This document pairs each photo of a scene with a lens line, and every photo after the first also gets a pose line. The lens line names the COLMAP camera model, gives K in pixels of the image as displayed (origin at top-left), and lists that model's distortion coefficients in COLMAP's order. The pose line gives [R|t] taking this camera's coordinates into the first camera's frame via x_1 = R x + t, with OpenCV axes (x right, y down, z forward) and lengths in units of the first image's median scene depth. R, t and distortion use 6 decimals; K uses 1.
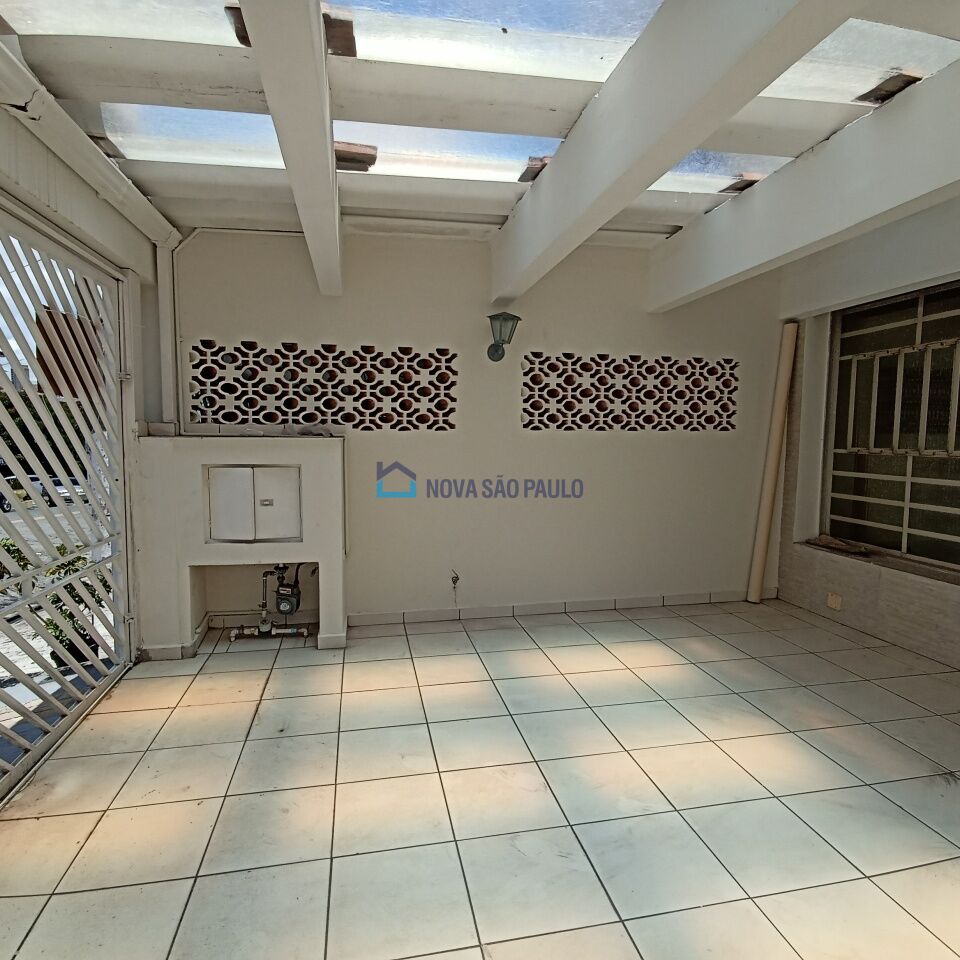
lens RADIAL K [[583.2, 0, 481.4], [0, 583.2, 480.6], [0, 0, 1]] dist [0.003514, -0.007149]
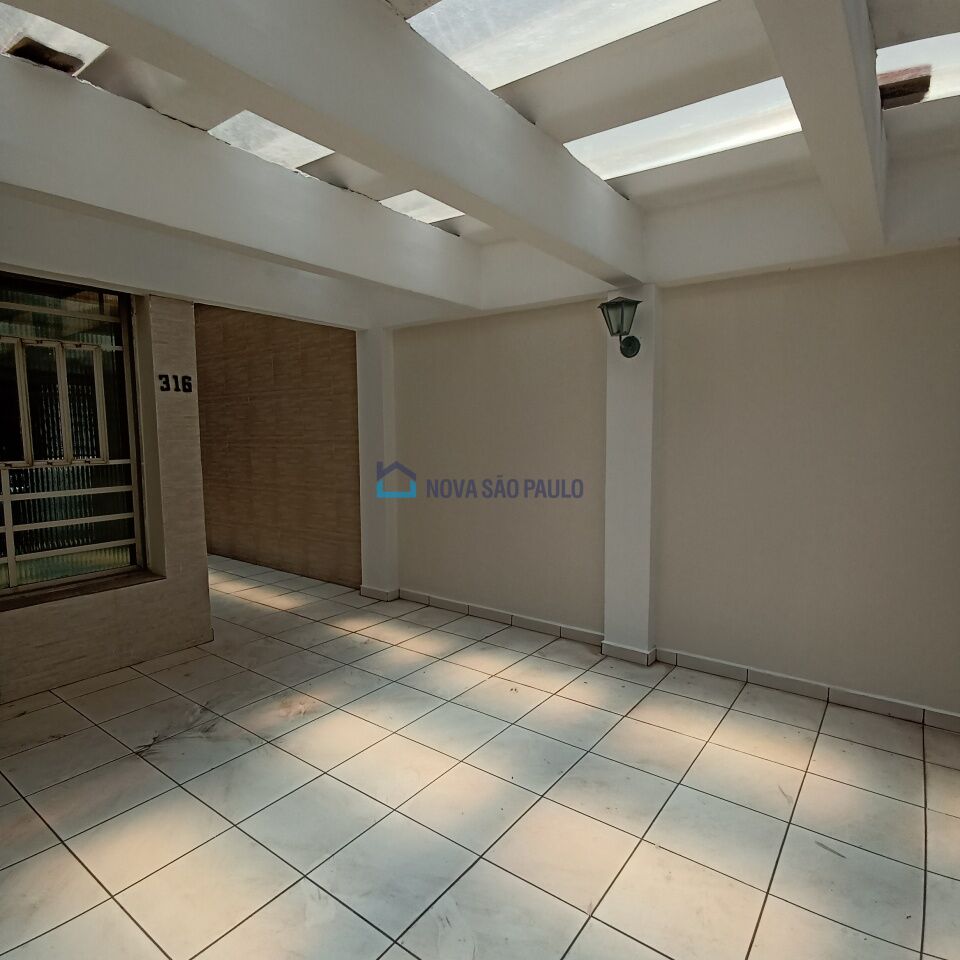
lens RADIAL K [[583.2, 0, 486.5], [0, 583.2, 483.6], [0, 0, 1]] dist [0.003514, -0.007149]
pose [[-0.671226, -0.063778, 0.738504, -0.391565], [0.065021, 0.987385, 0.144369, -0.107414], [-0.738395, 0.144923, -0.658612, 1.098492]]
